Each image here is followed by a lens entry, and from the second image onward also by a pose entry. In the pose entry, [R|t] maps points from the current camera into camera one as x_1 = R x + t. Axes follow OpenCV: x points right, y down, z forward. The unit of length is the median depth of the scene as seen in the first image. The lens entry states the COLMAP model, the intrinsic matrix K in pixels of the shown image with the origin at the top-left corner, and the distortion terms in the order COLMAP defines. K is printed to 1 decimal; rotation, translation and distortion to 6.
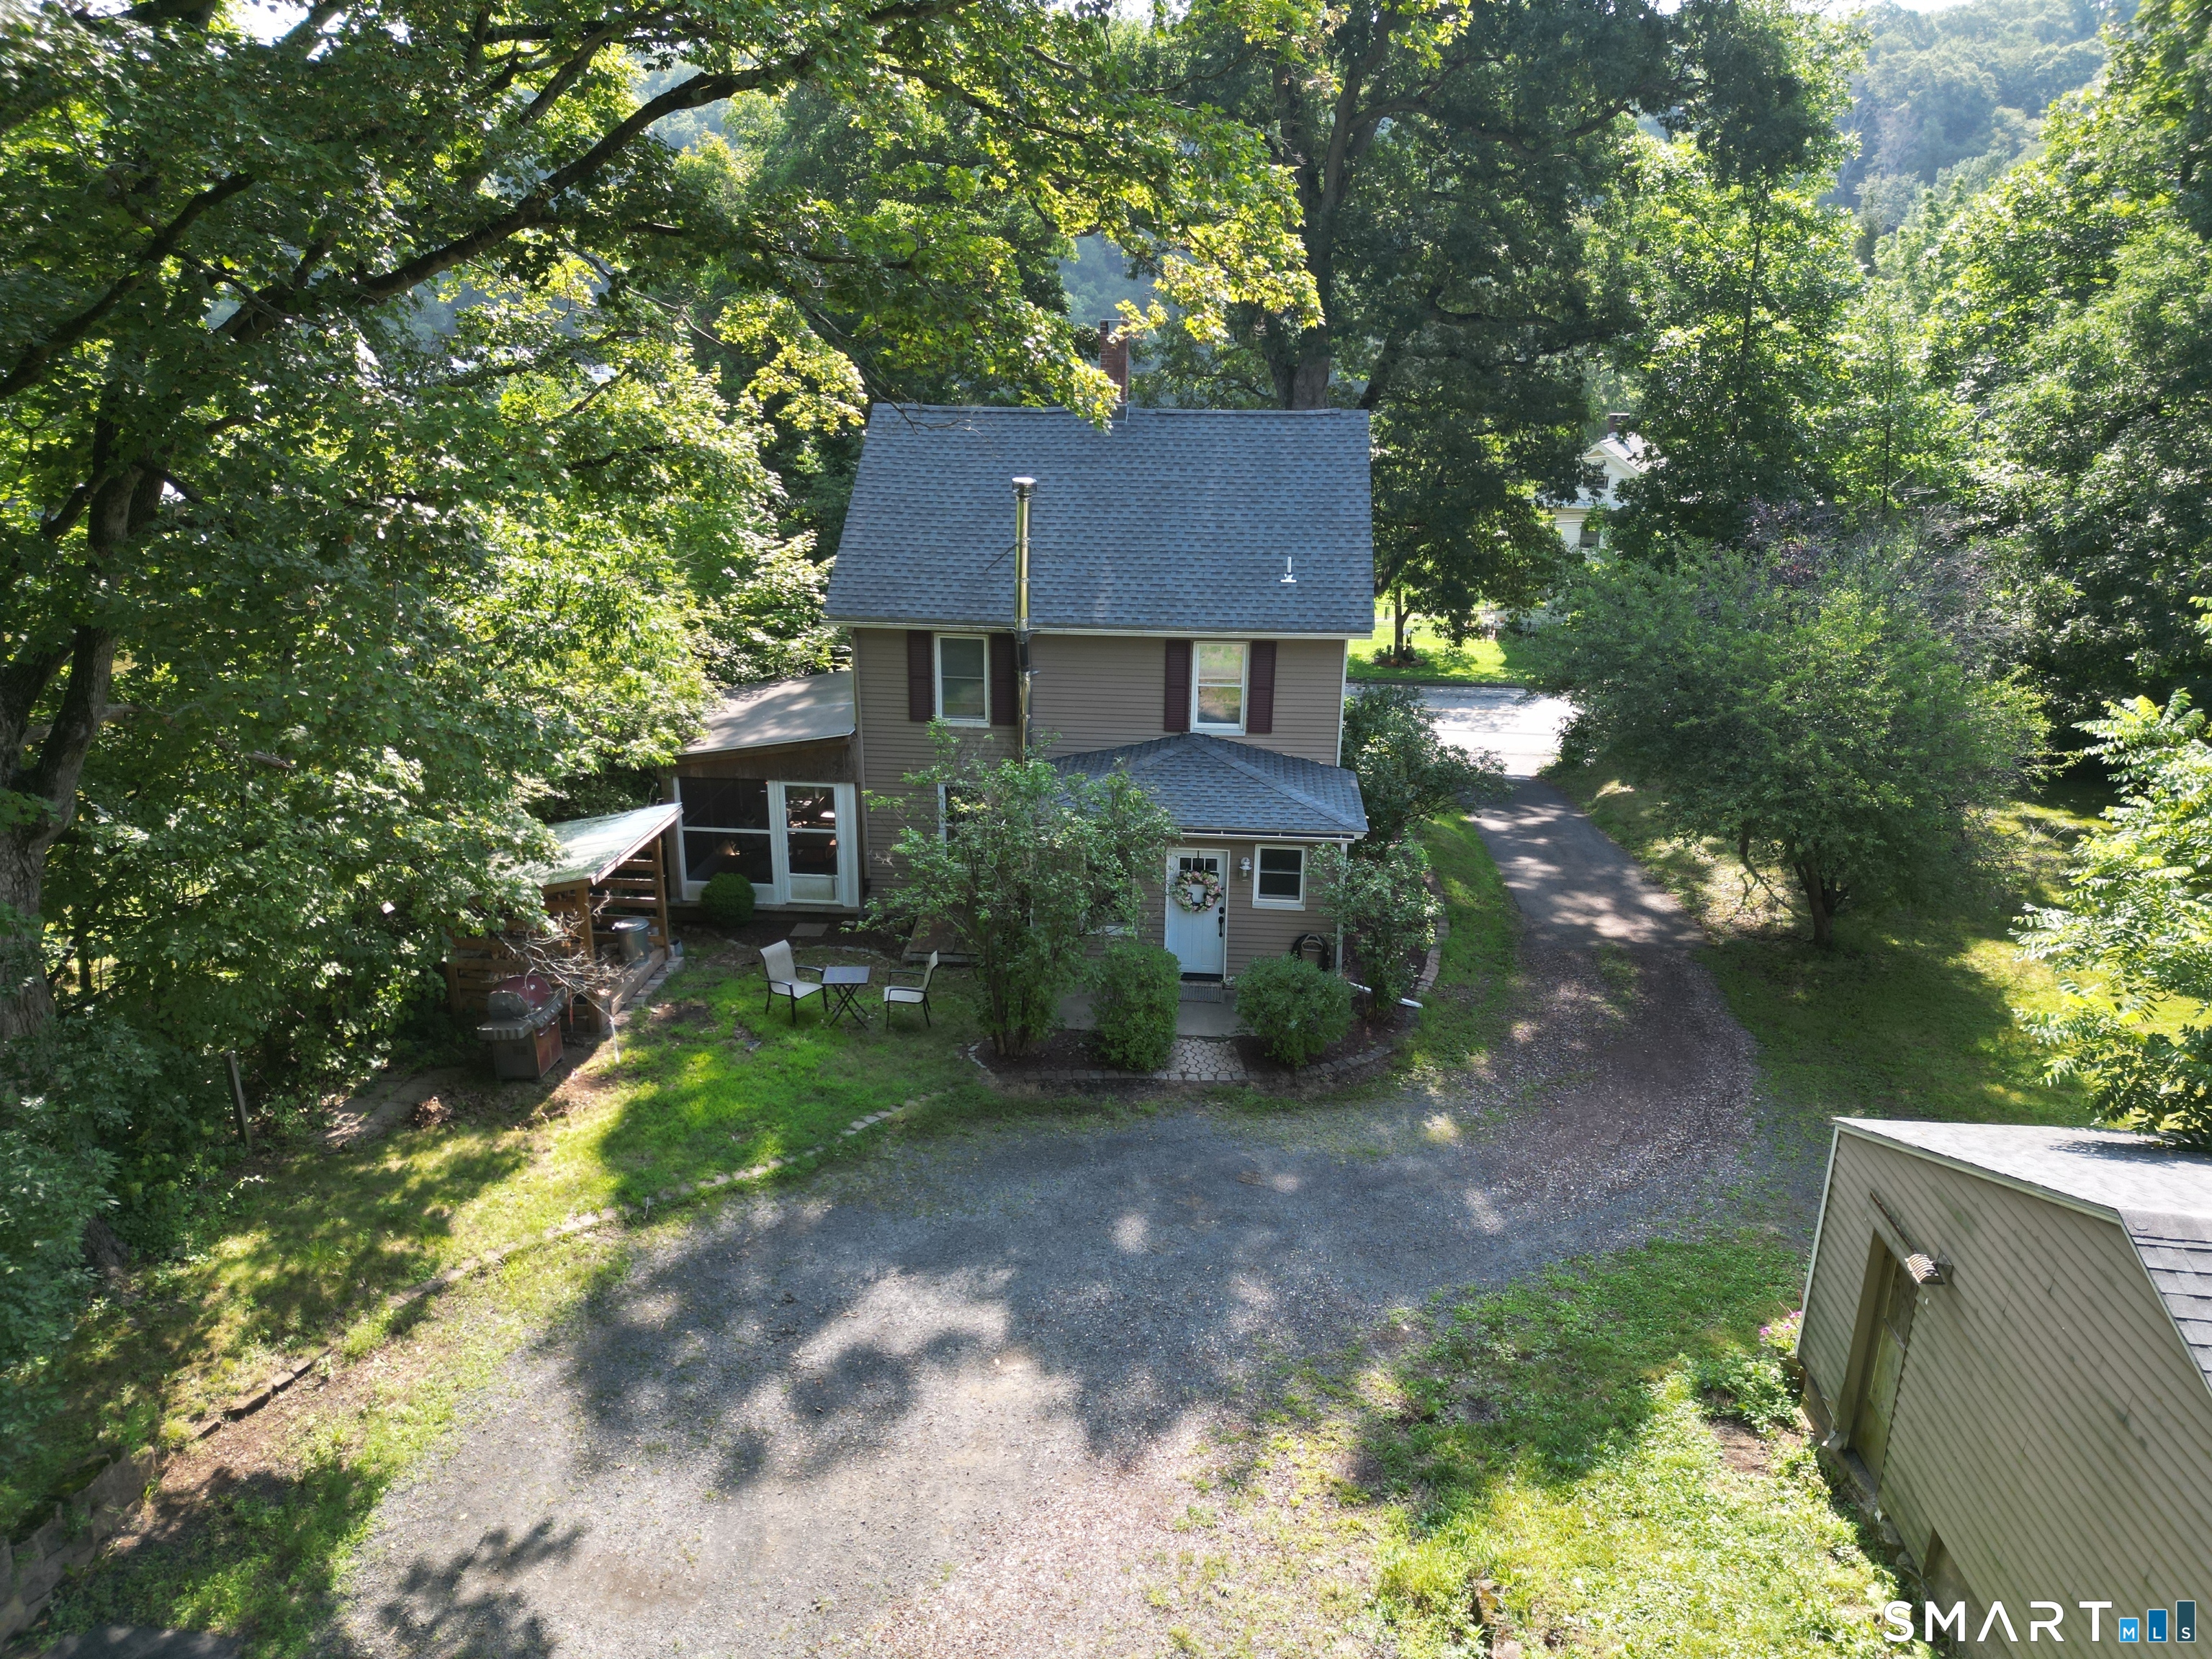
lens RADIAL K [[1610.5, 0, 1118.8], [0, 1610.5, 823.0], [0, 0, 1]] dist [0.070219, -0.071701]
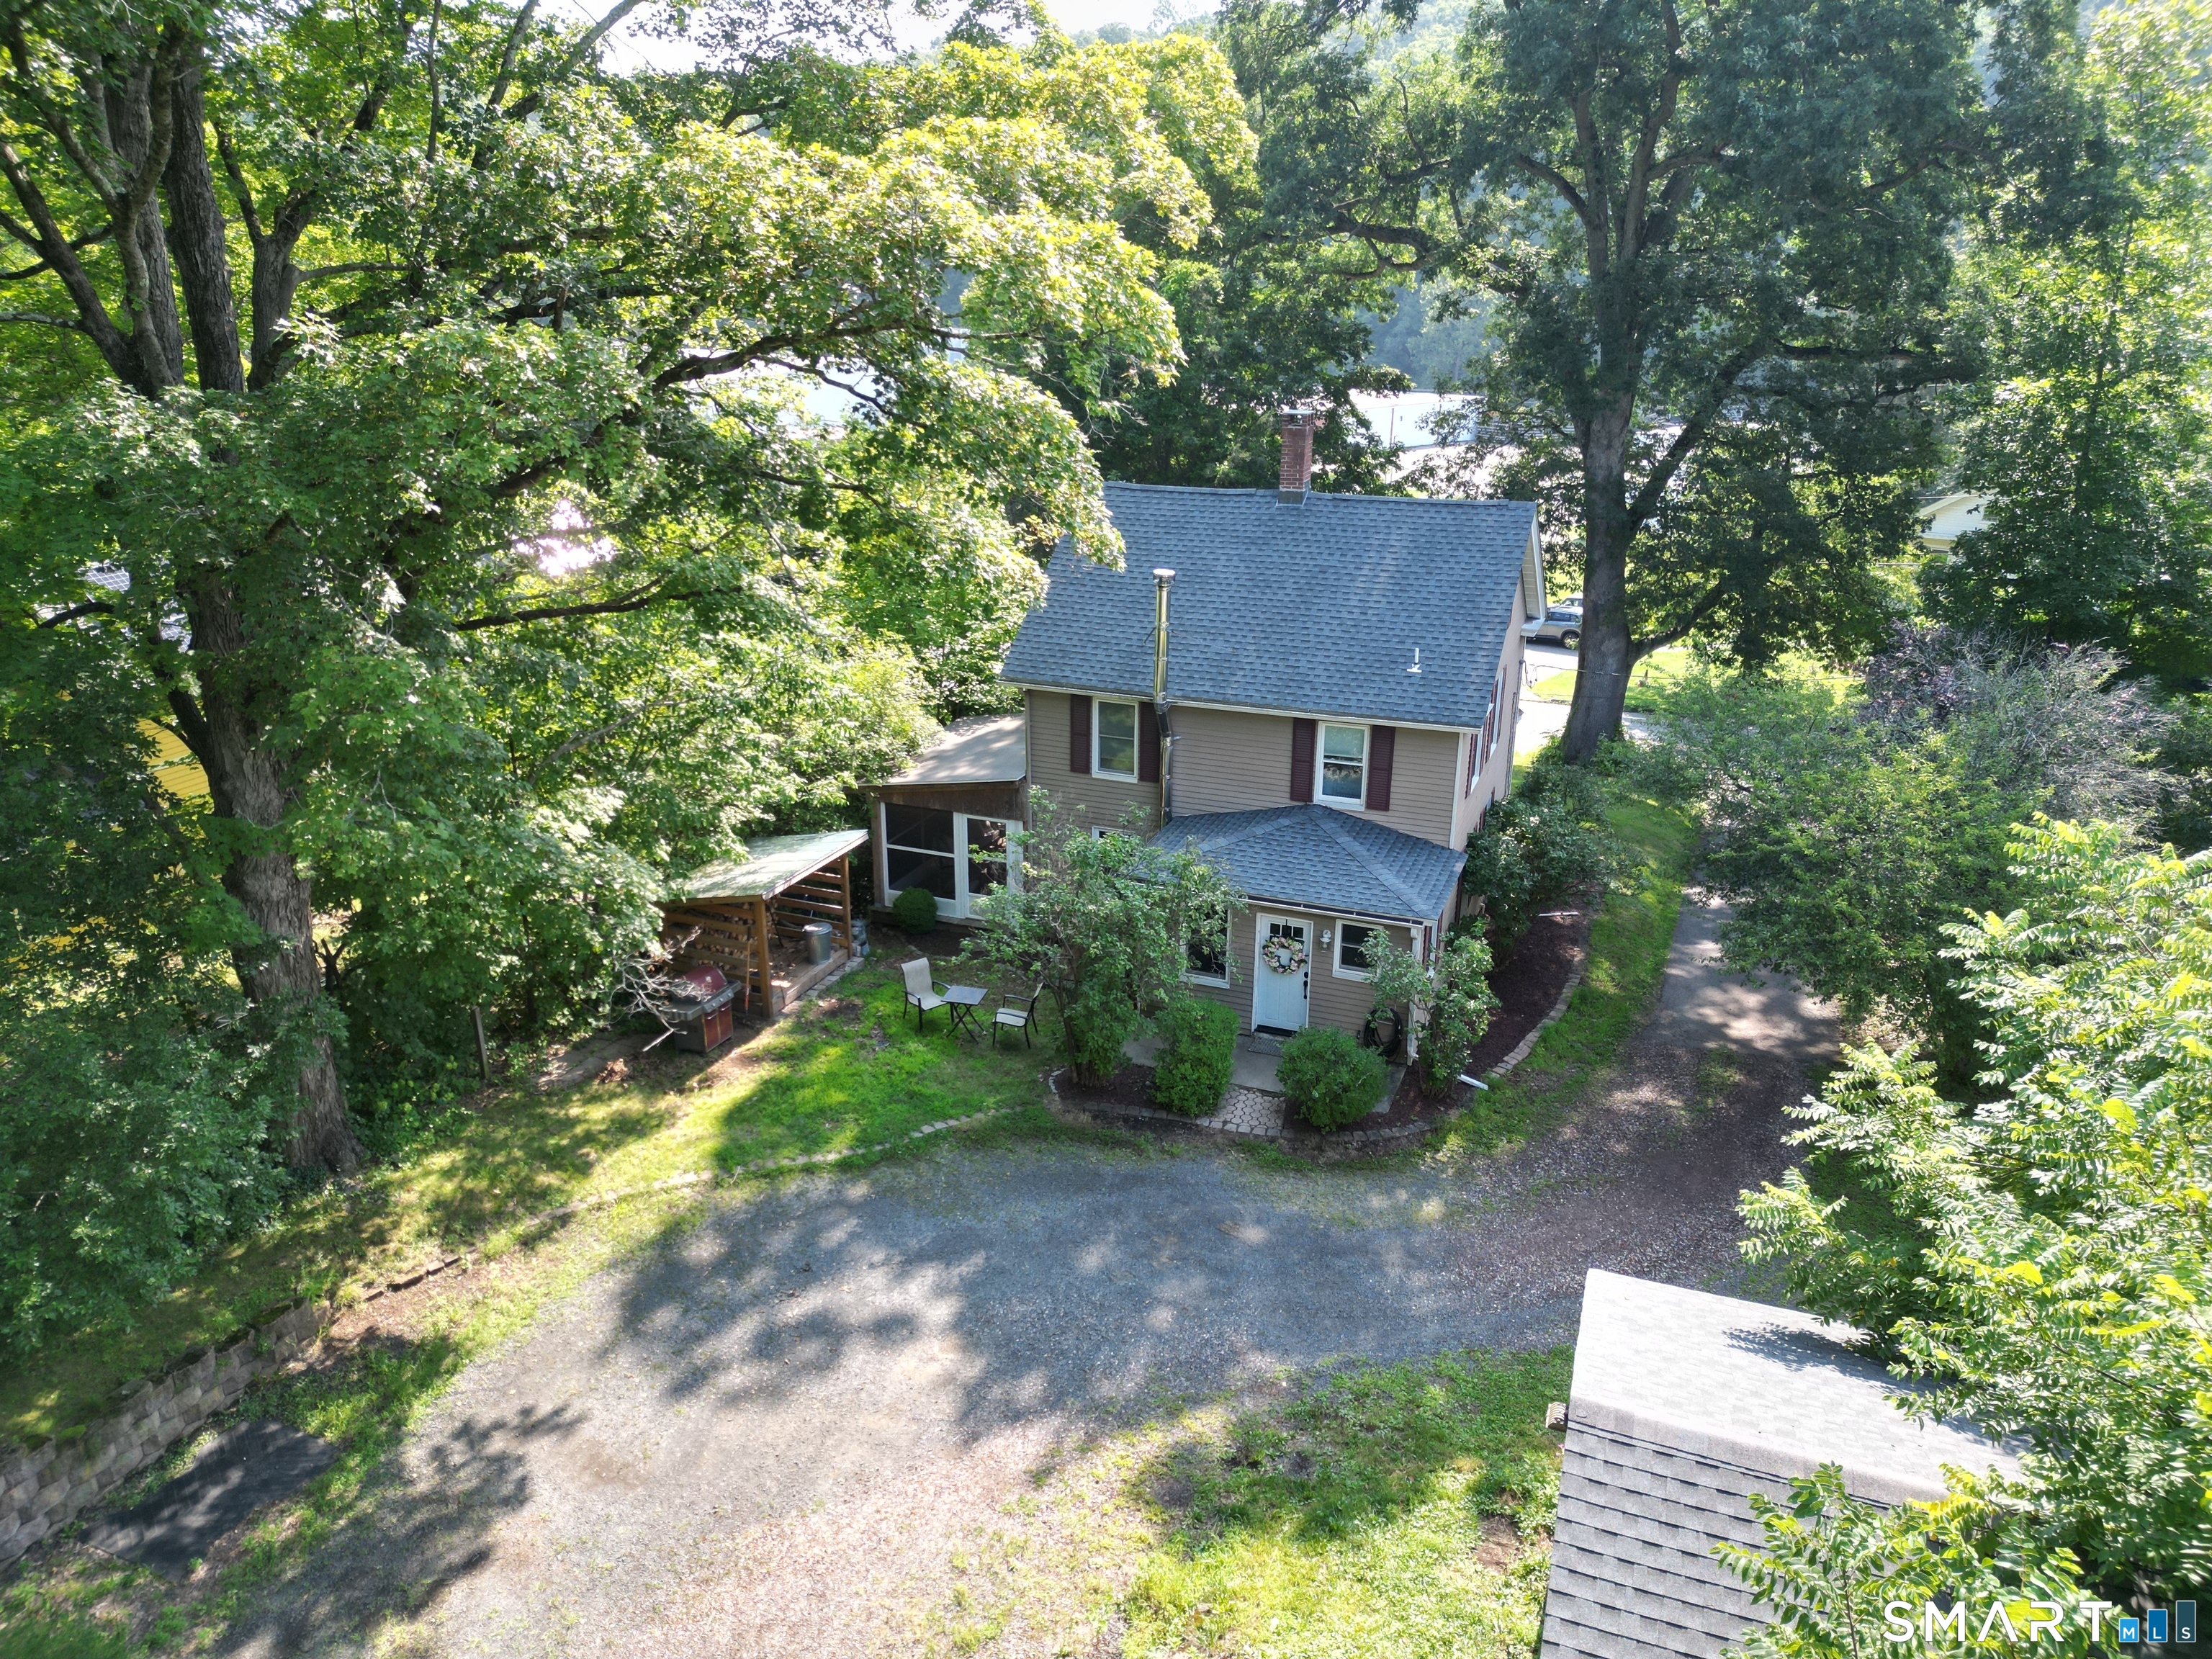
lens RADIAL K [[1610.5, 0, 1086.8], [0, 1610.5, 812.9], [0, 0, 1]] dist [0.070219, -0.071701]
pose [[0.956338, 0.087767, -0.278773, 0.242742], [-0.083458, 0.996137, 0.027314, -0.080795], [0.280094, -0.002856, 0.959968, -0.100028]]
